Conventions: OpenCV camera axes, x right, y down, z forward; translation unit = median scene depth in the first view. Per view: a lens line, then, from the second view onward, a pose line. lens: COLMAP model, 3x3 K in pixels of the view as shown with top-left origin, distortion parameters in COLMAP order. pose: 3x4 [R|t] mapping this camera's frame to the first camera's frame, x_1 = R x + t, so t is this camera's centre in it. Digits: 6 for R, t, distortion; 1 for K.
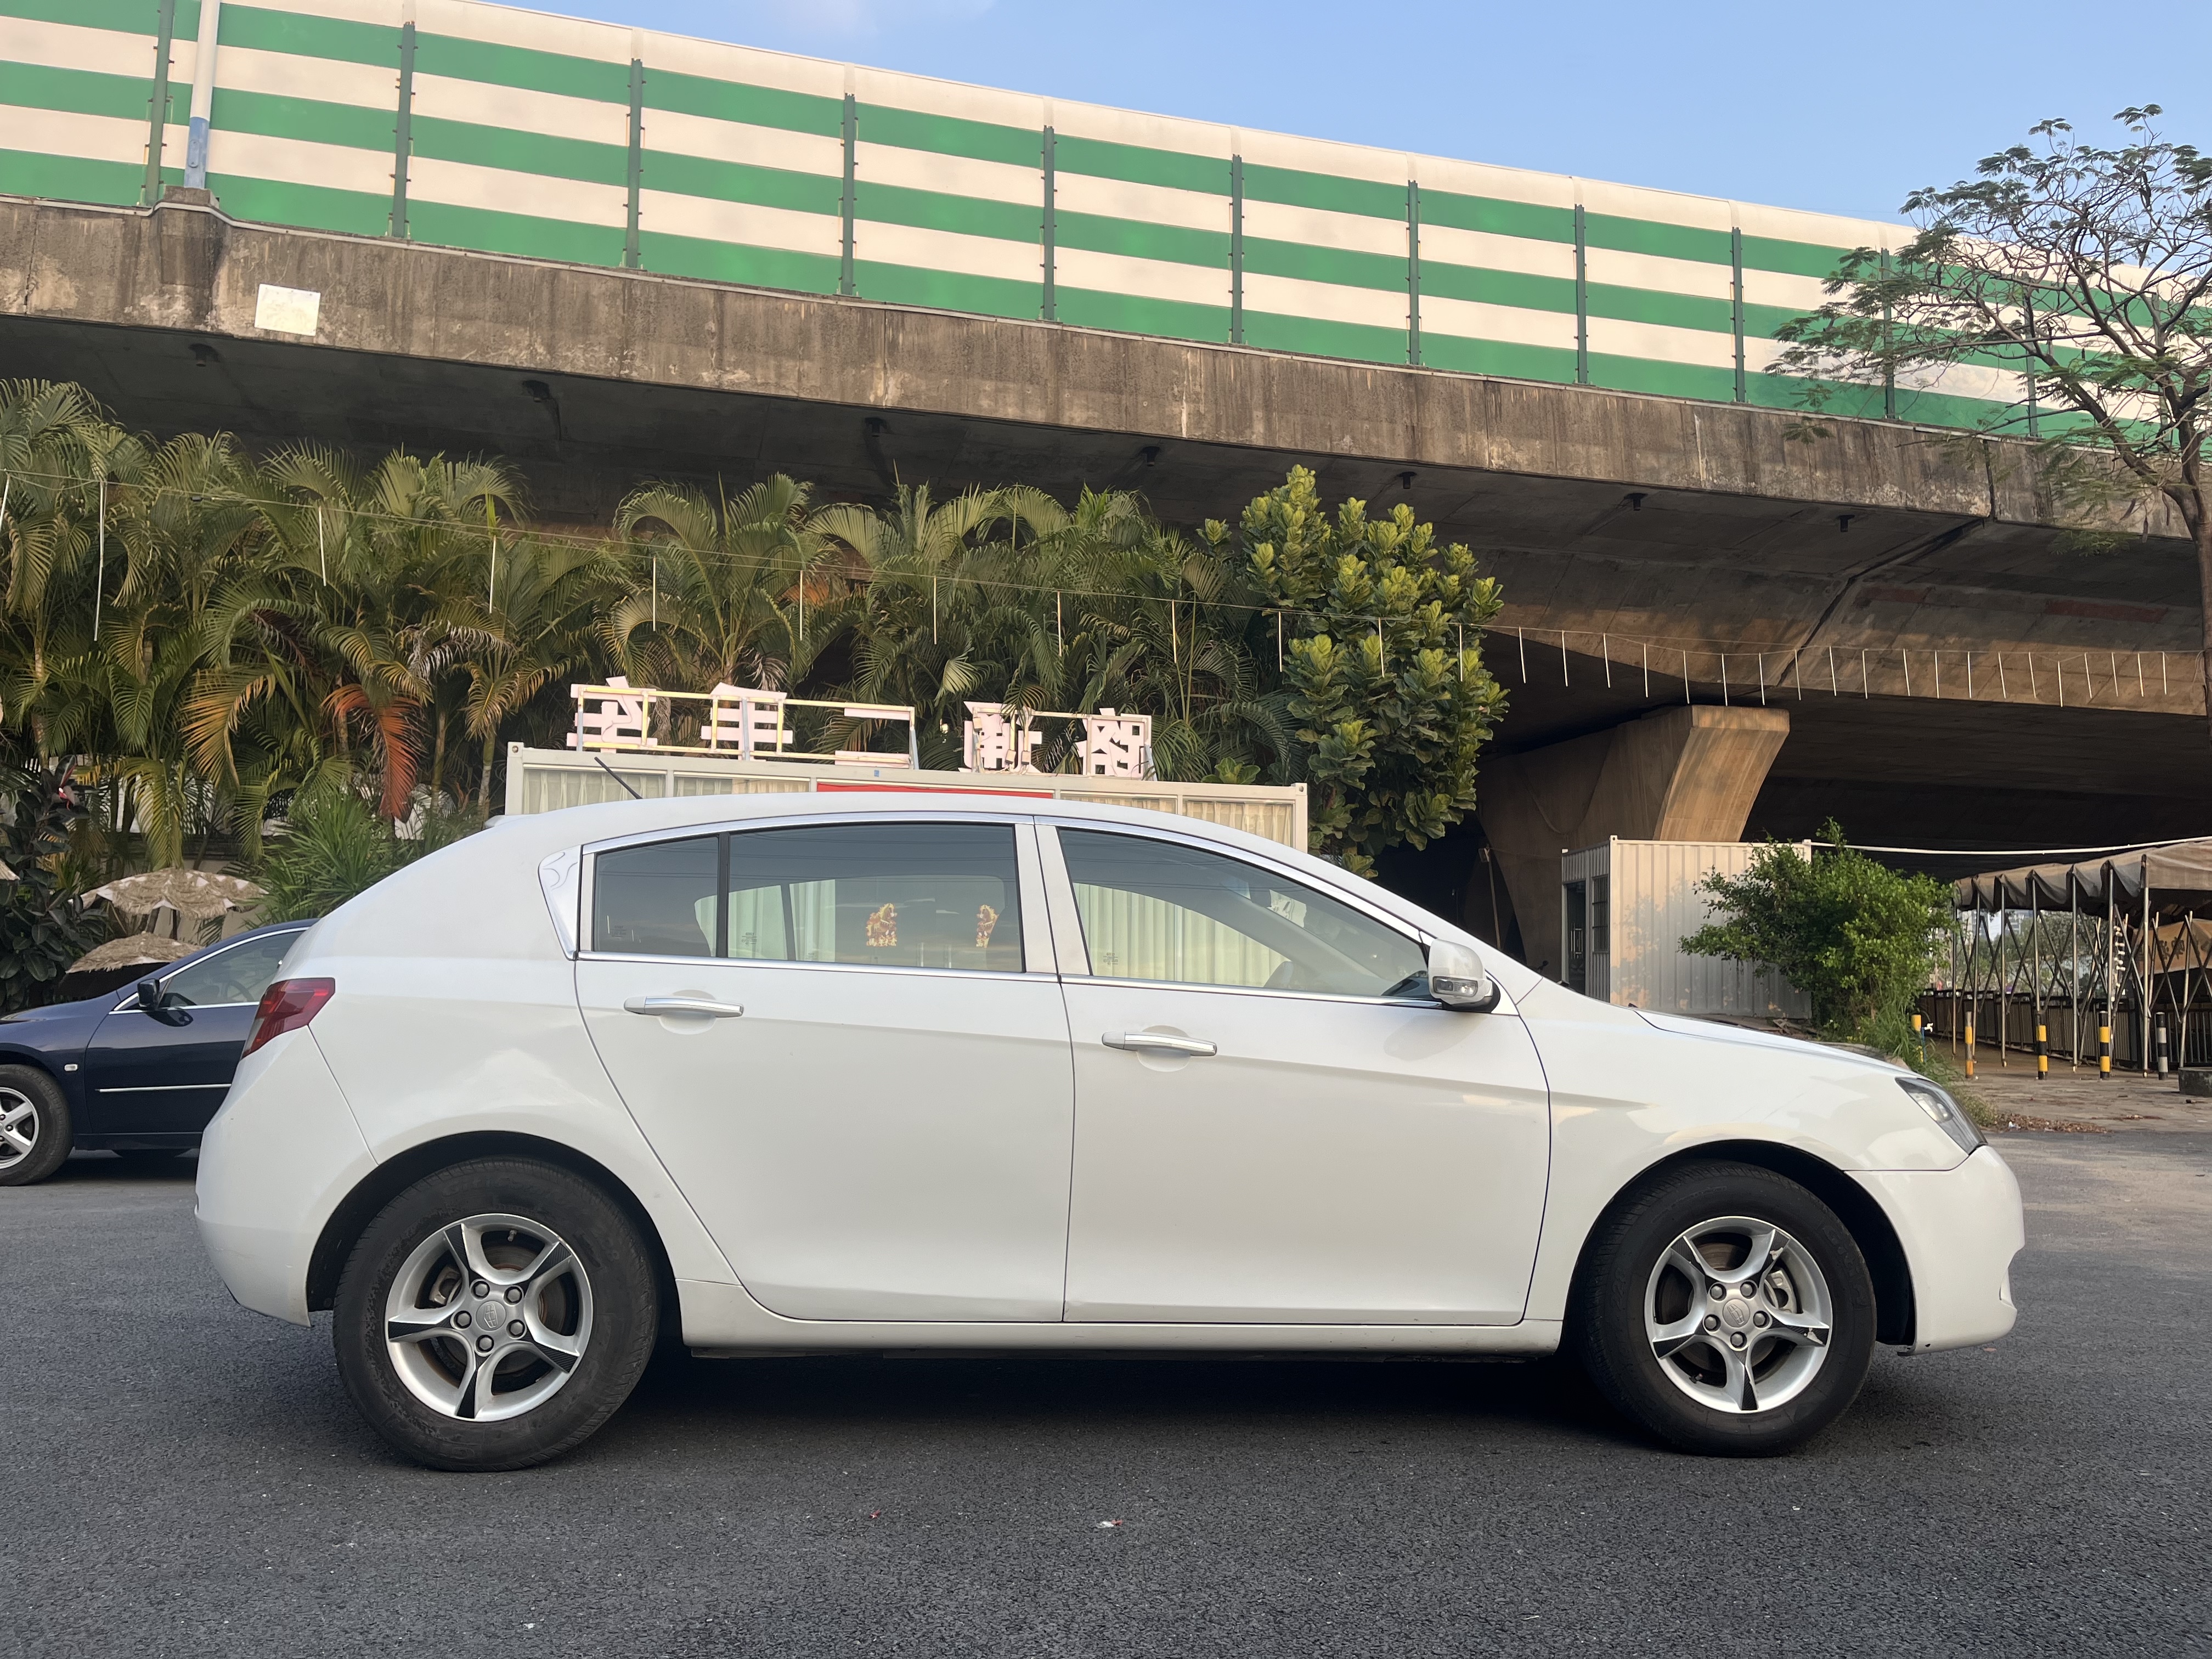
lens RADIAL K [[1668.3, 0, 1084.2], [0, 1668.3, 838.2], [0, 0, 1]] dist [0.055299, -0.077651]
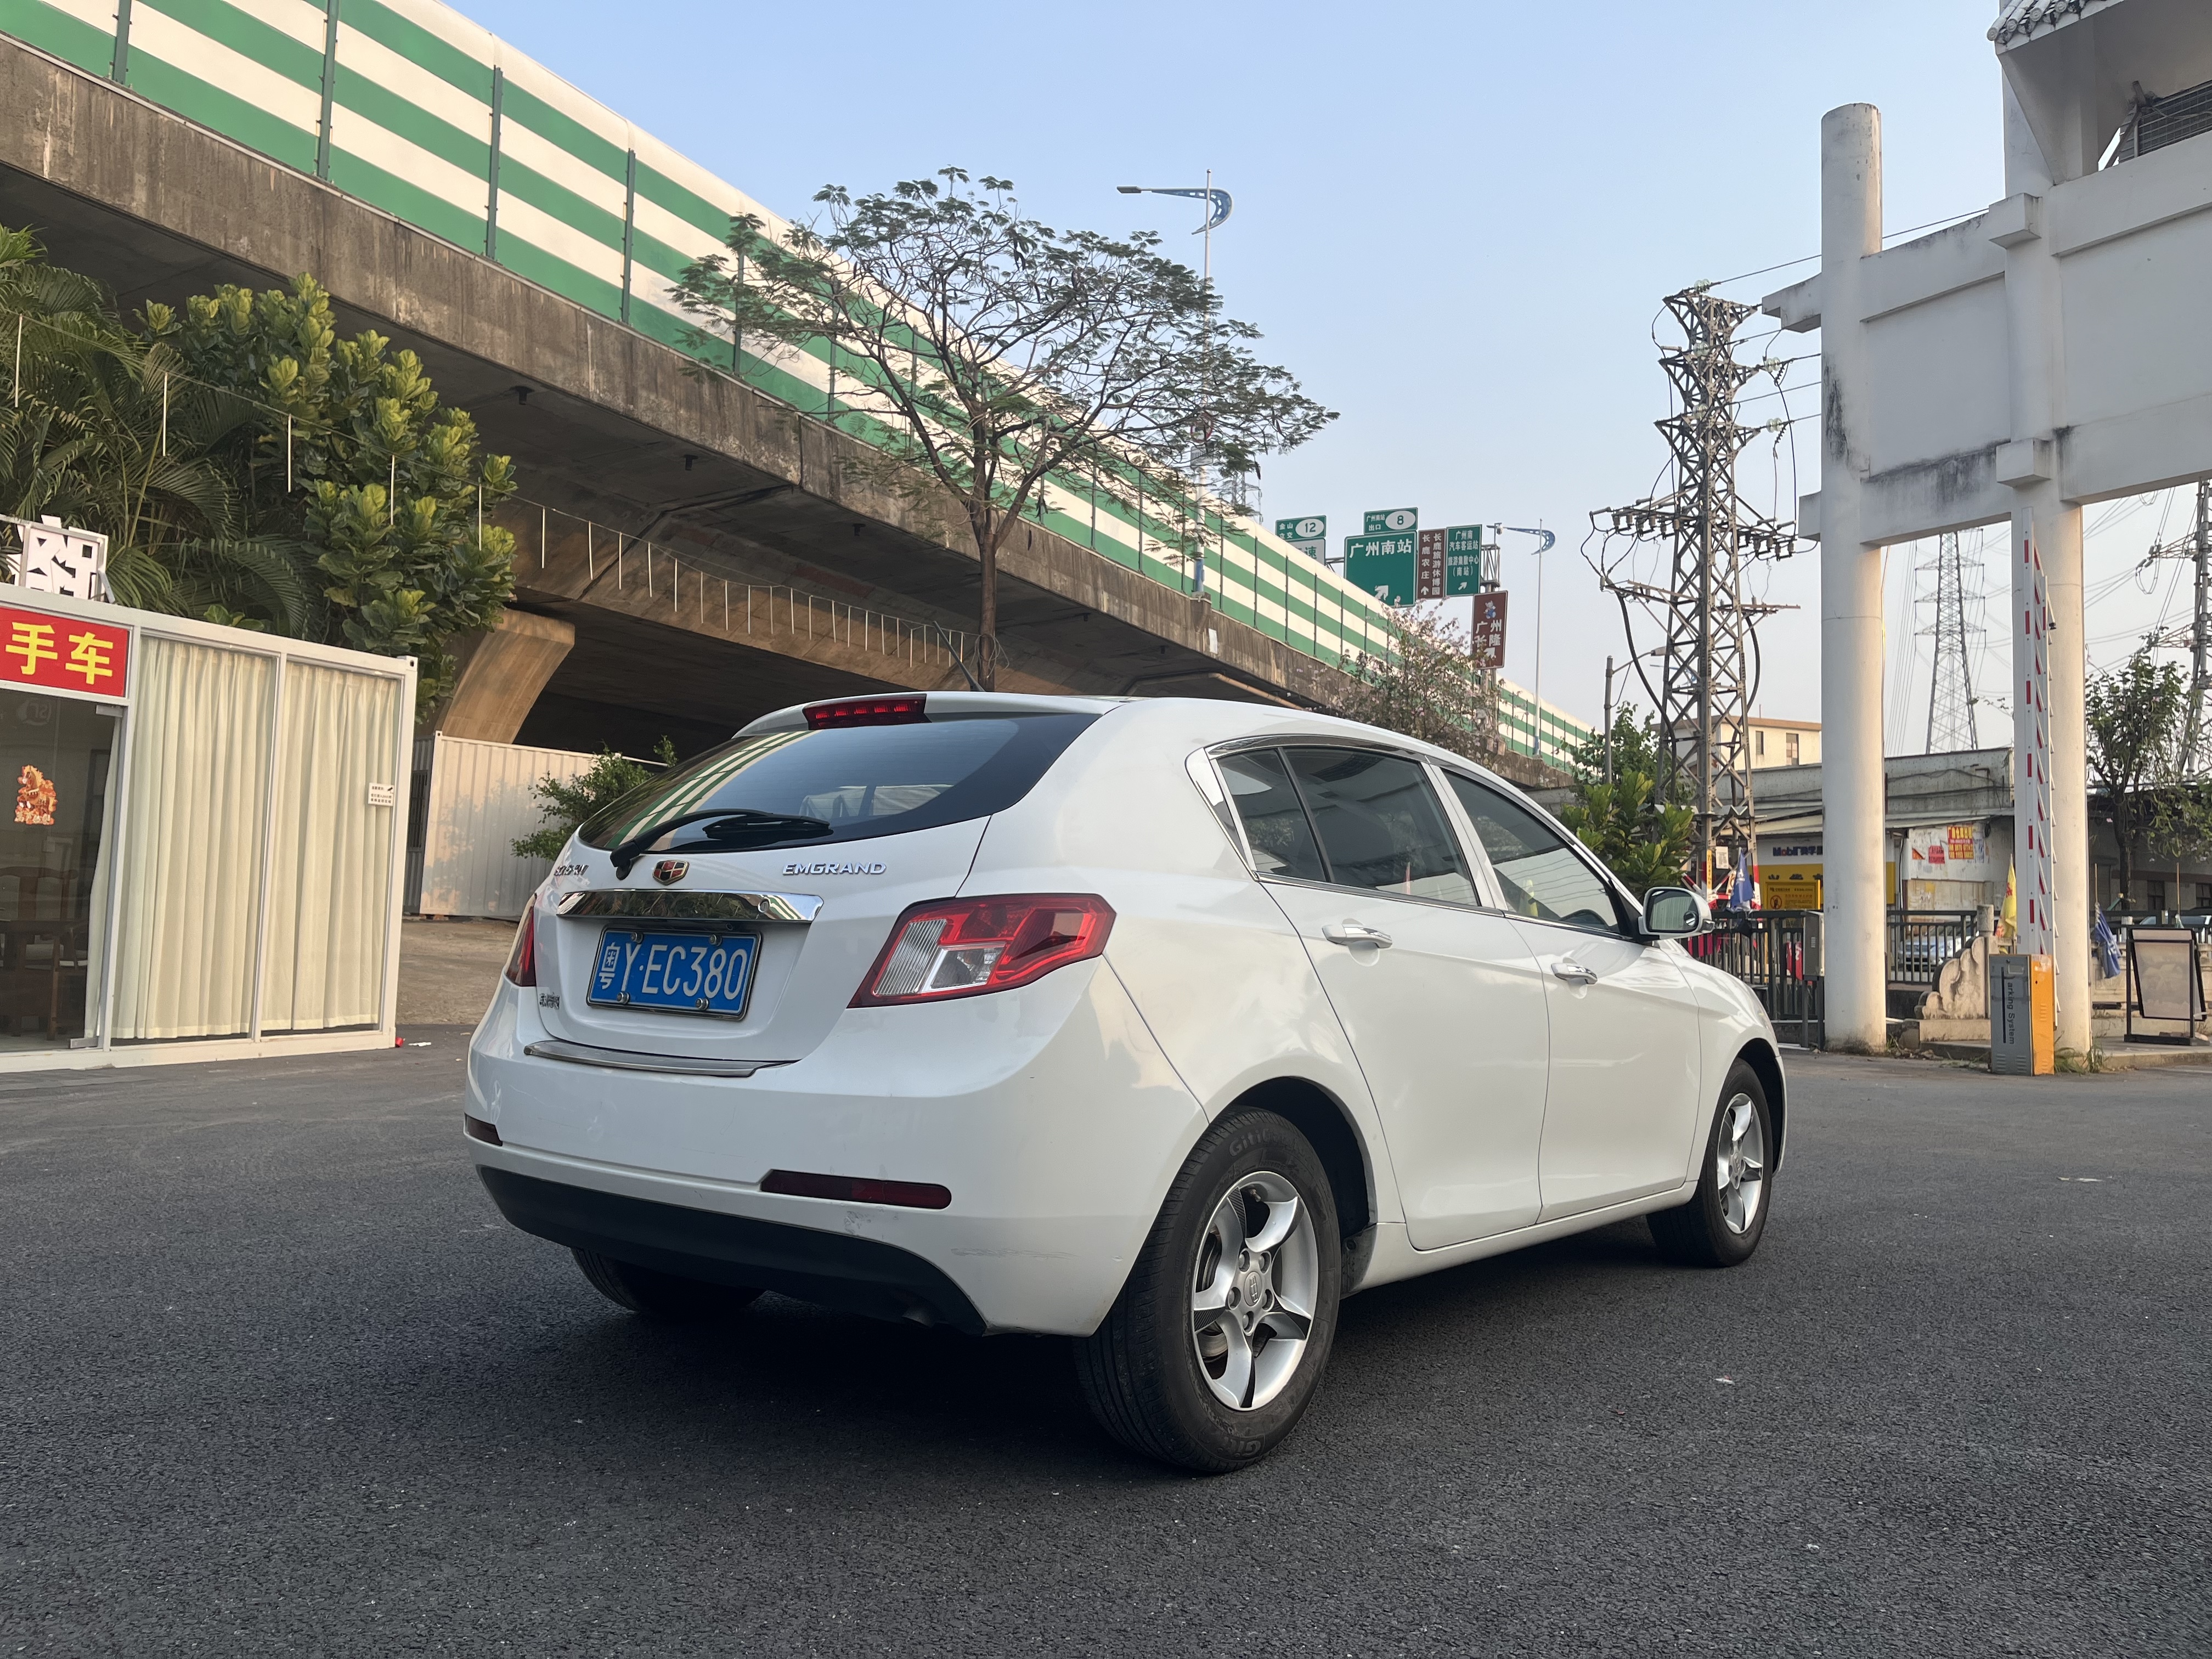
lens RADIAL K [[1676.5, 0, 1091.6], [0, 1676.5, 820.8], [0, 0, 1]] dist [0.063505, -0.083756]
pose [[0.681764, 0.060489, 0.729067, -0.189417], [-0.097267, 0.995223, 0.008385, 0.007607], [-0.725077, -0.076631, 0.684391, 0.085412]]
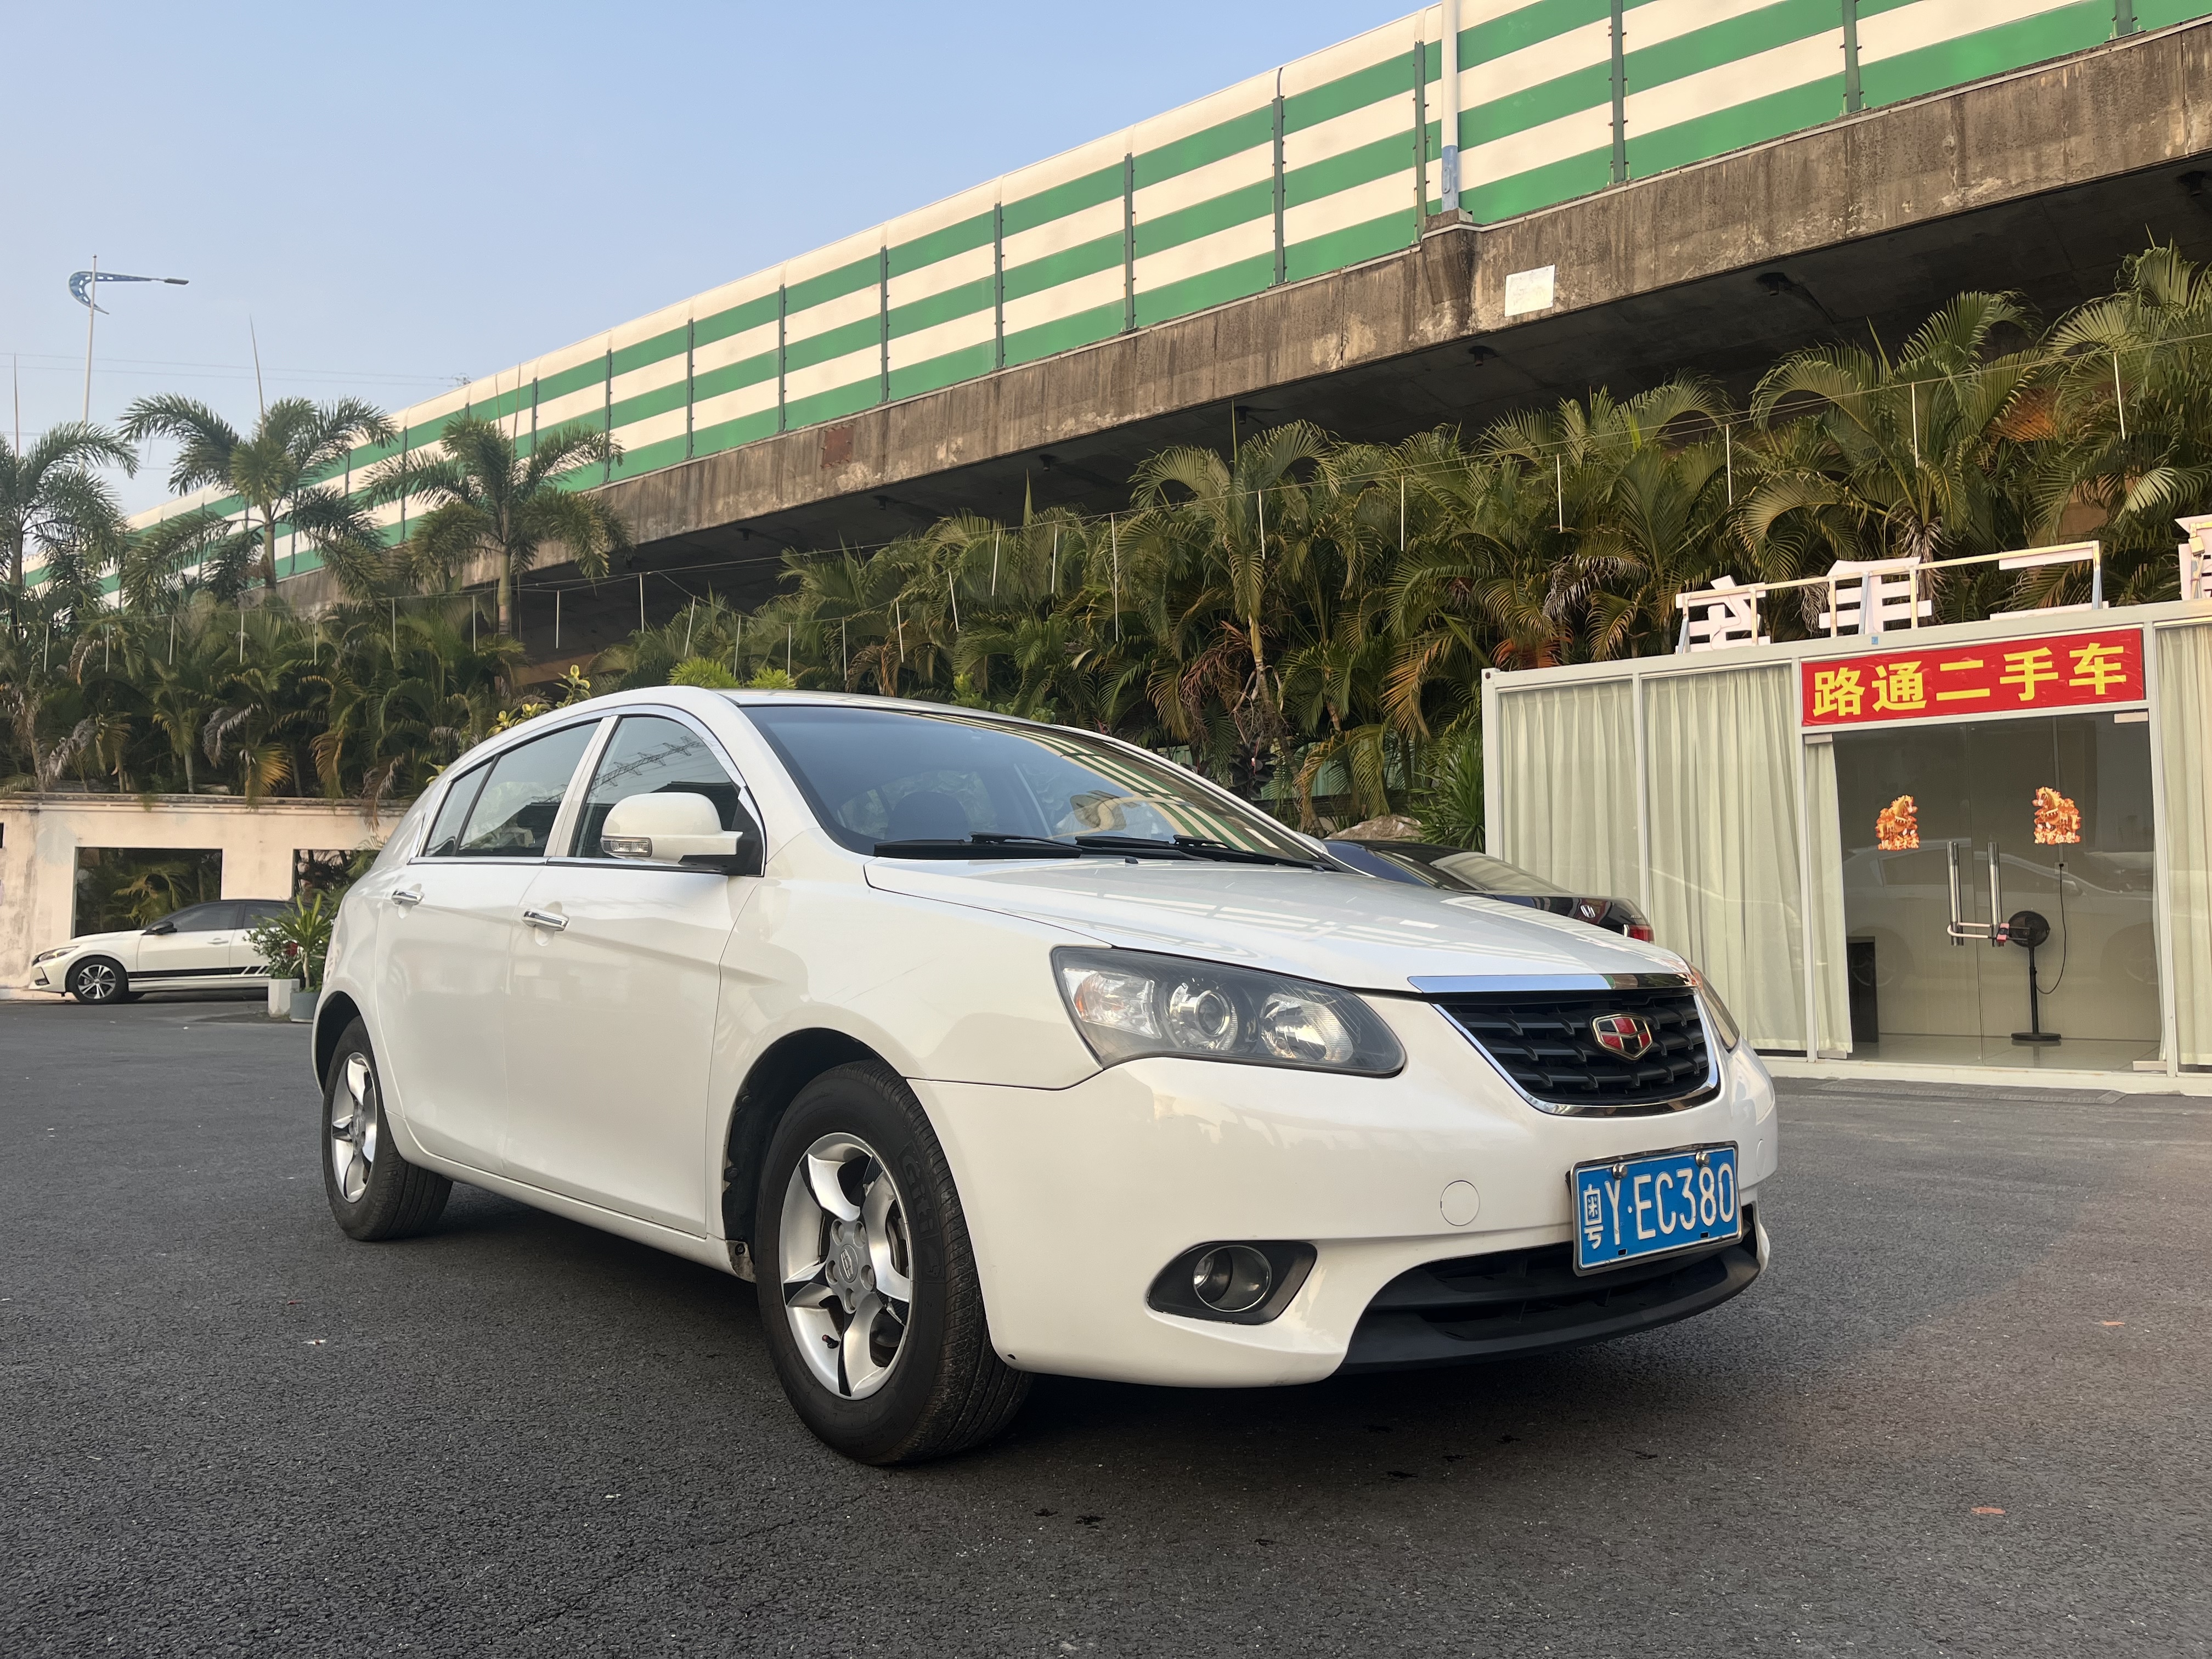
lens RADIAL K [[1666.1, 0, 1116.6], [0, 1666.1, 830.0], [0, 0, 1]] dist [0.079794, -0.118185]
pose [[0.575545, -0.065885, -0.815112, 0.212978], [0.088370, 0.995923, -0.018103, 0.023309], [0.812982, -0.061612, 0.579020, 0.135095]]
